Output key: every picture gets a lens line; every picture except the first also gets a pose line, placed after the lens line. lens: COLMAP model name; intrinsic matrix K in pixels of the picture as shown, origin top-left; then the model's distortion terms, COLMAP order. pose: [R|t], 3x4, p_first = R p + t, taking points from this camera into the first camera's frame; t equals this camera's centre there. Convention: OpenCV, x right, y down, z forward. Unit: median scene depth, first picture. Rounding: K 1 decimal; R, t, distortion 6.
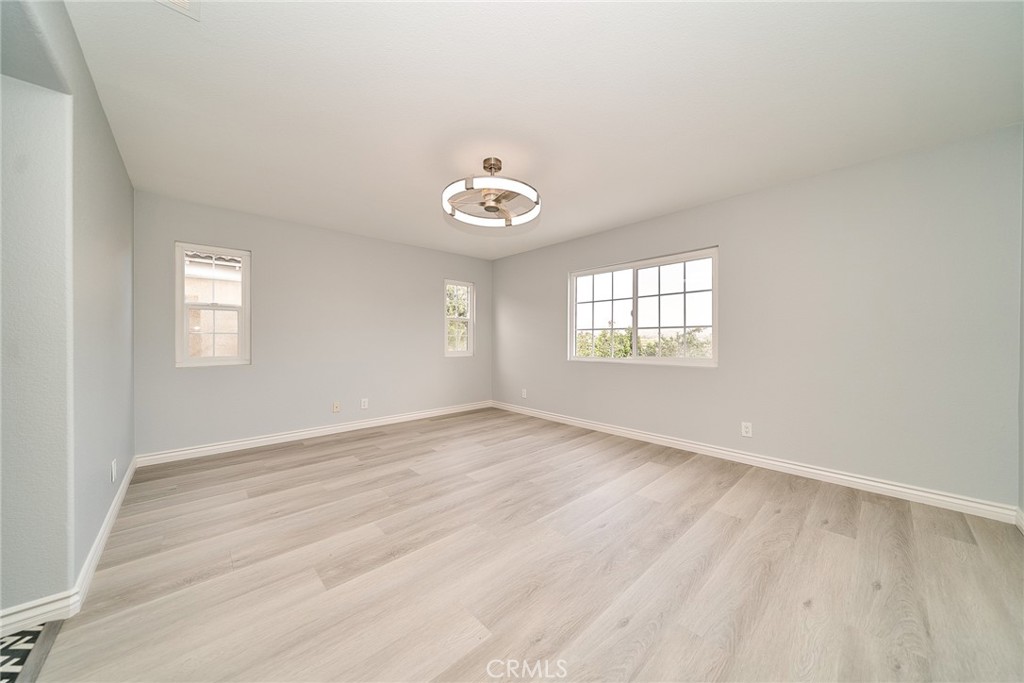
lens RADIAL K [[347.7, 0, 513.5], [0, 347.7, 338.6], [0, 0, 1]] dist [0.001605, -0.000961]
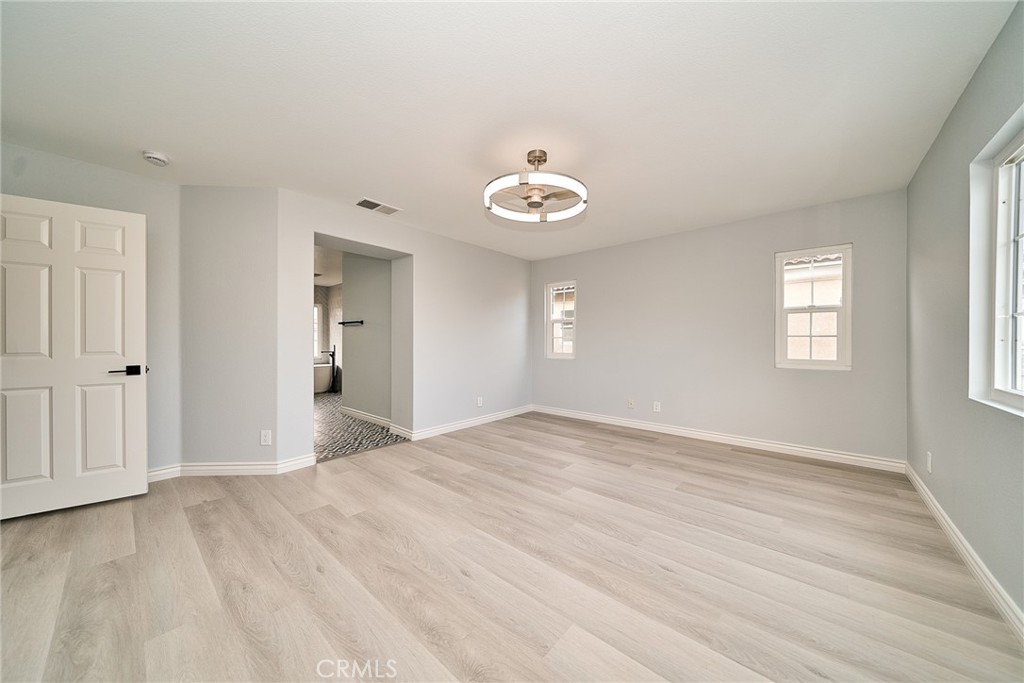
lens RADIAL K [[347.7, 0, 511.4], [0, 347.7, 343.8], [0, 0, 1]] dist [0.001605, -0.000961]
pose [[0.093686, 0.006079, -0.995583, 0.674248], [0.001349, 0.999980, 0.006233, 0.001500], [0.995601, -0.001927, 0.093676, 0.653286]]
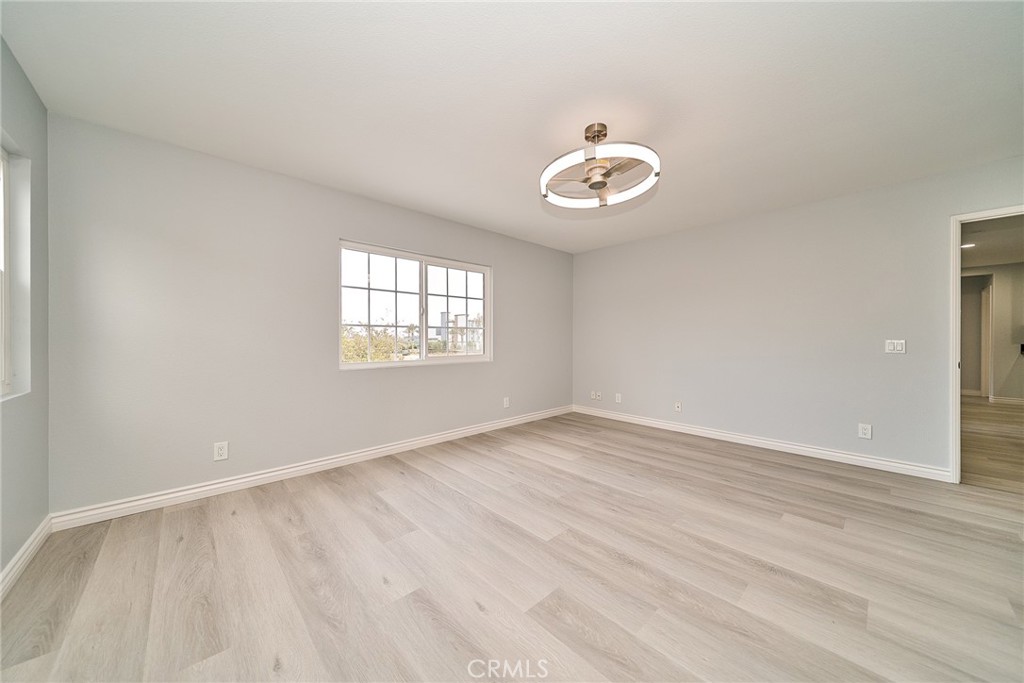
lens RADIAL K [[347.7, 0, 505.8], [0, 347.7, 346.7], [0, 0, 1]] dist [0.001605, -0.000961]
pose [[0.010867, -0.022250, 0.999693, -0.702955], [-0.001681, 0.999751, 0.022269, 0.001577], [-0.999940, -0.001922, 0.010826, 0.938805]]
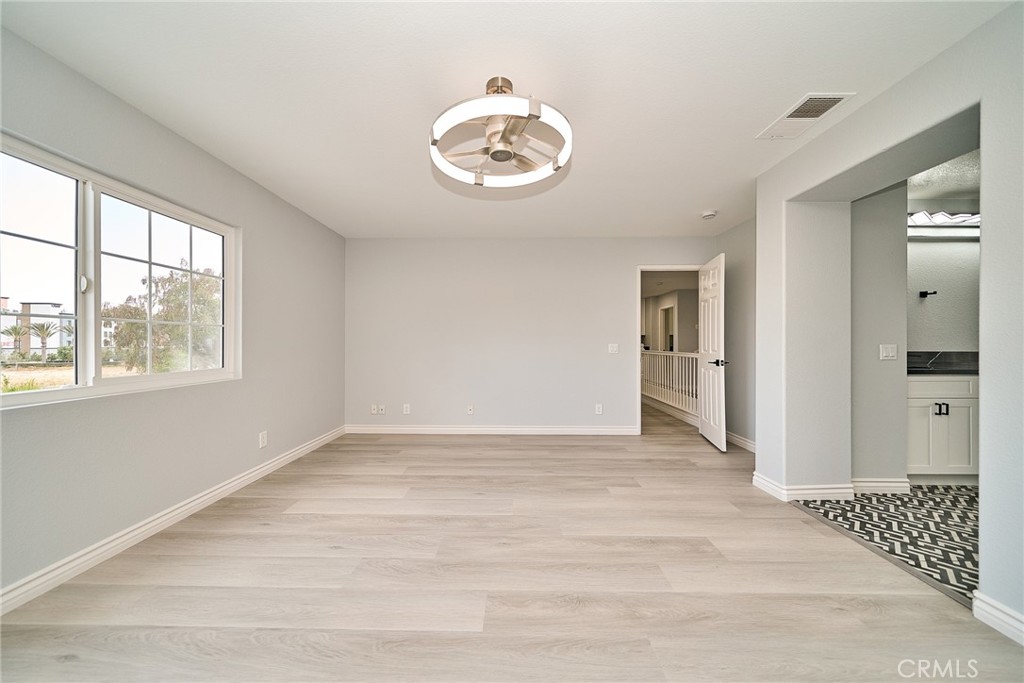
lens RADIAL K [[347.7, 0, 508.4], [0, 347.7, 343.5], [0, 0, 1]] dist [0.001605, -0.000961]
pose [[-0.714765, -0.000172, 0.699365, -0.431372], [-0.000710, 1.000000, -0.000480, 0.003509], [-0.699365, -0.000840, -0.714764, 1.147352]]
